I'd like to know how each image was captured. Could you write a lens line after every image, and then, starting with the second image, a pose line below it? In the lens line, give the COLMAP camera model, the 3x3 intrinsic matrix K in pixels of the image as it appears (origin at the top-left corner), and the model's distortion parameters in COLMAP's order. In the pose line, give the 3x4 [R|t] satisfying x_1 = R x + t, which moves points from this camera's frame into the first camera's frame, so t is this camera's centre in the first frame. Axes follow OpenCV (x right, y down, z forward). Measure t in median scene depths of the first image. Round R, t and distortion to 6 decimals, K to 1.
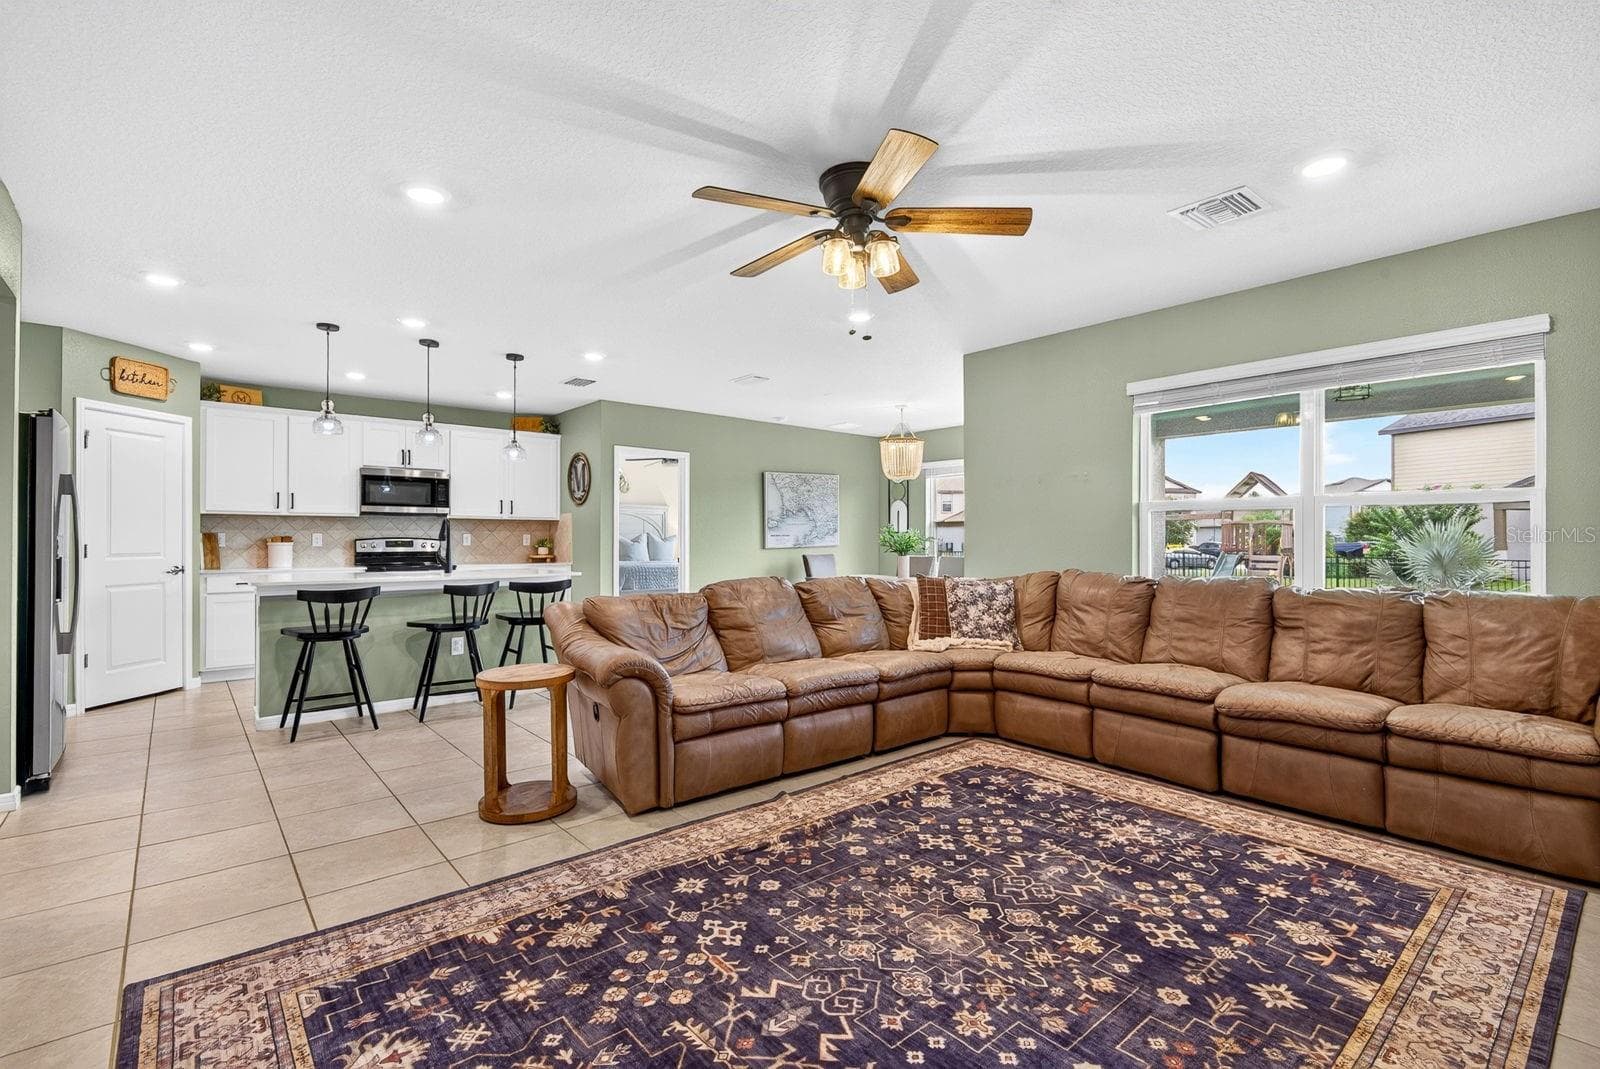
lens RADIAL K [[740.4, 0, 811.2], [0, 740.4, 536.8], [0, 0, 1]] dist [-0.000787, -0.001362]
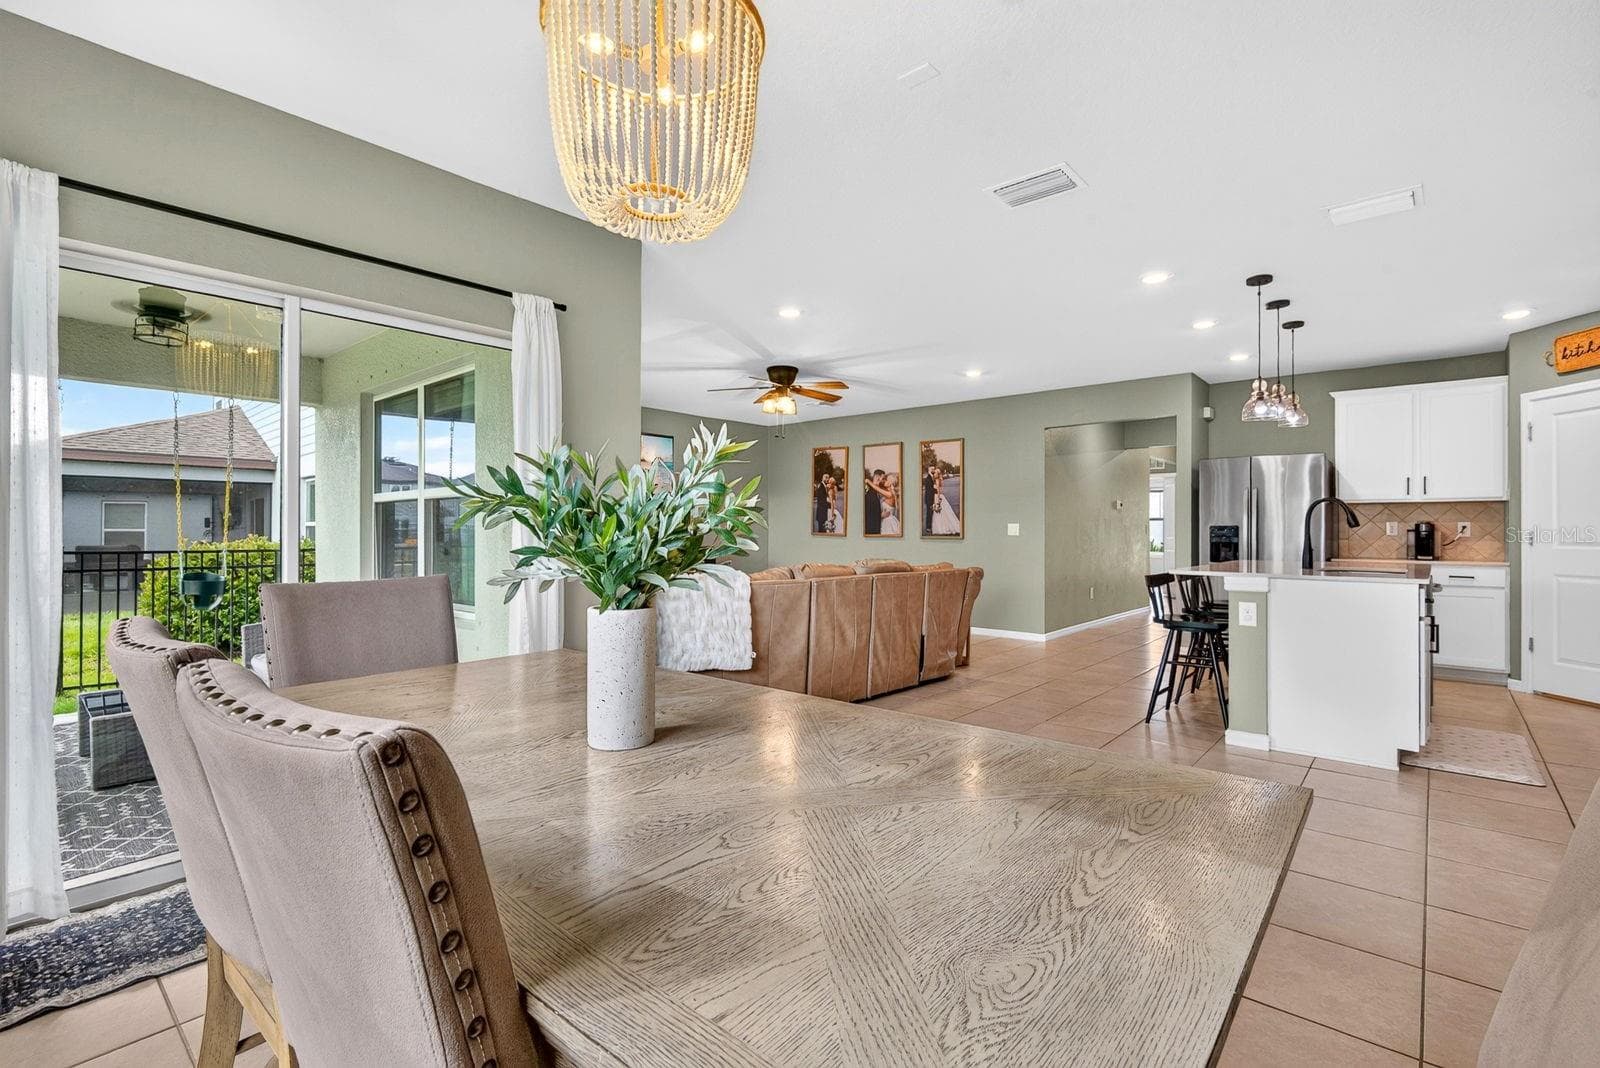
lens RADIAL K [[740.4, 0, 805.0], [0, 740.4, 528.0], [0, 0, 1]] dist [-0.000787, -0.001362]
pose [[-0.988308, -0.002045, -0.152455, 0.130890], [-0.000798, 0.999966, -0.008240, 0.009776], [0.152467, -0.008022, -0.988276, 1.338682]]
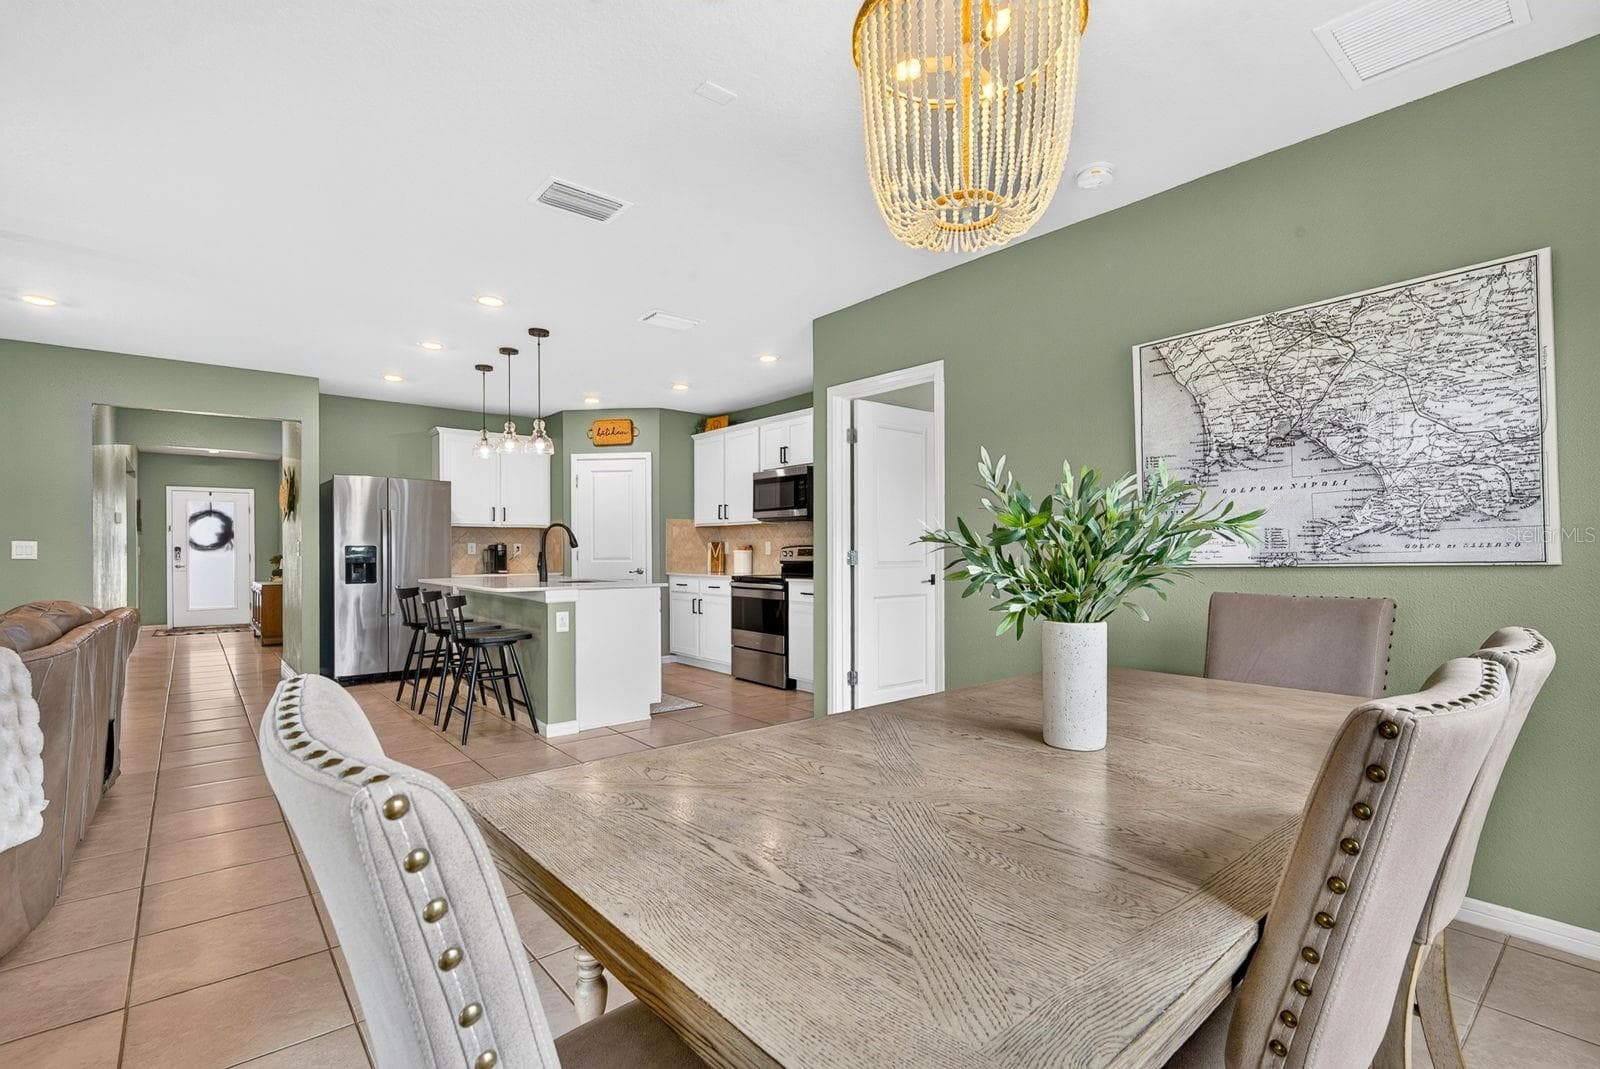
lens RADIAL K [[740.4, 0, 802.4], [0, 740.4, 559.6], [0, 0, 1]] dist [-0.000787, -0.001362]
pose [[-0.023695, 0.011621, -0.999652, 0.361520], [0.005433, 0.999919, 0.011496, 0.009022], [0.999704, -0.005159, -0.023756, 1.066870]]
